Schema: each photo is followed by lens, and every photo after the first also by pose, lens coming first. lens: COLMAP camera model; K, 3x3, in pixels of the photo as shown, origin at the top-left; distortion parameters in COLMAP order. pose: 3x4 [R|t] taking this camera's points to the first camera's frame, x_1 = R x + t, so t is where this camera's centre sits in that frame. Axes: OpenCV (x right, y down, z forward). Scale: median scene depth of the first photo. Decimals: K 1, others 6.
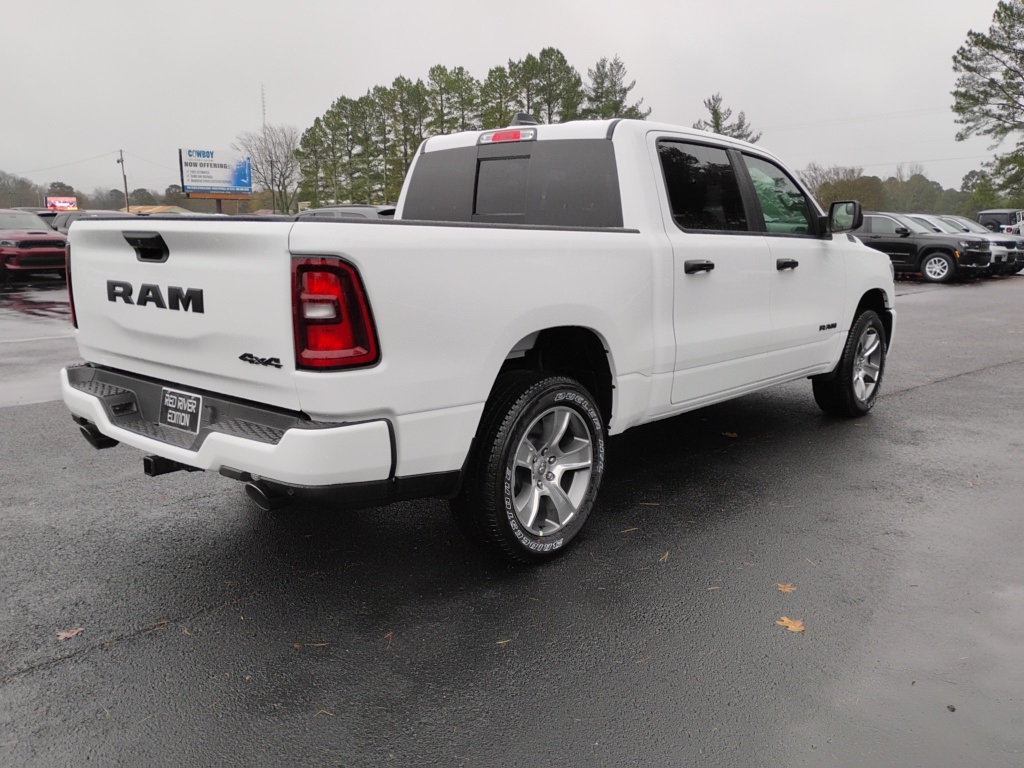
lens RADIAL K [[847.0, 0, 517.8], [0, 847.0, 386.8], [0, 0, 1]] dist [0.050087, -0.051097]
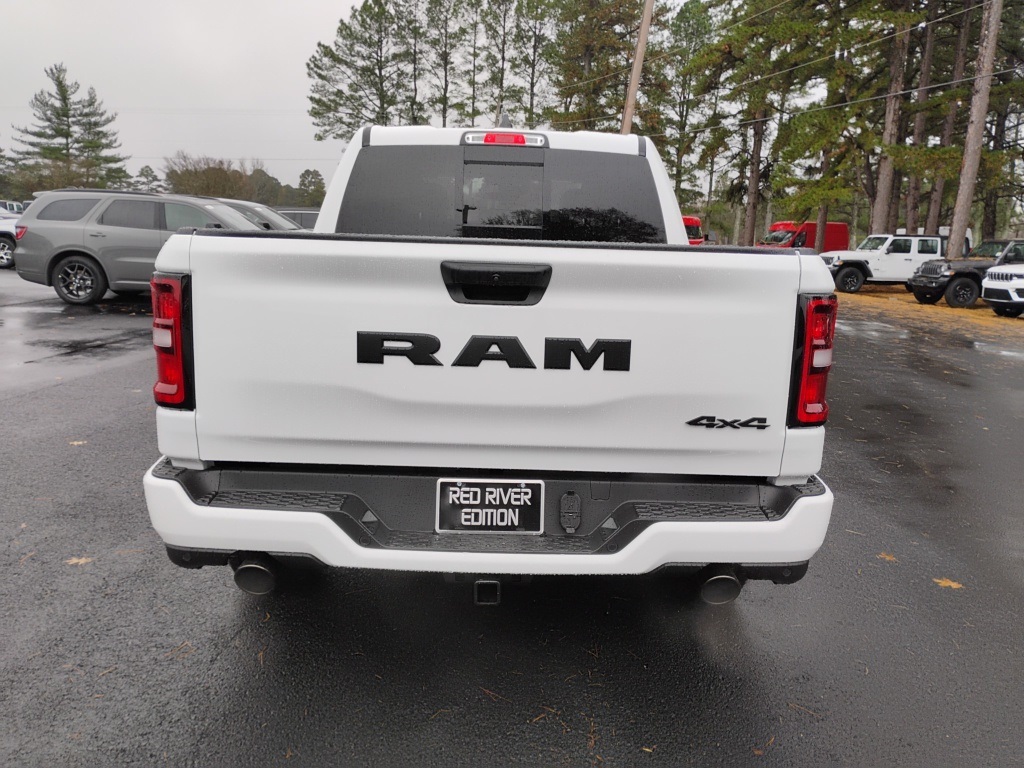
lens RADIAL K [[847.0, 0, 515.9], [0, 847.0, 389.8], [0, 0, 1]] dist [0.050087, -0.051097]
pose [[0.749836, -0.103144, 0.653534, -0.875839], [0.093005, 0.994398, 0.050231, -0.108828], [-0.655054, 0.023117, 0.755228, 0.461728]]
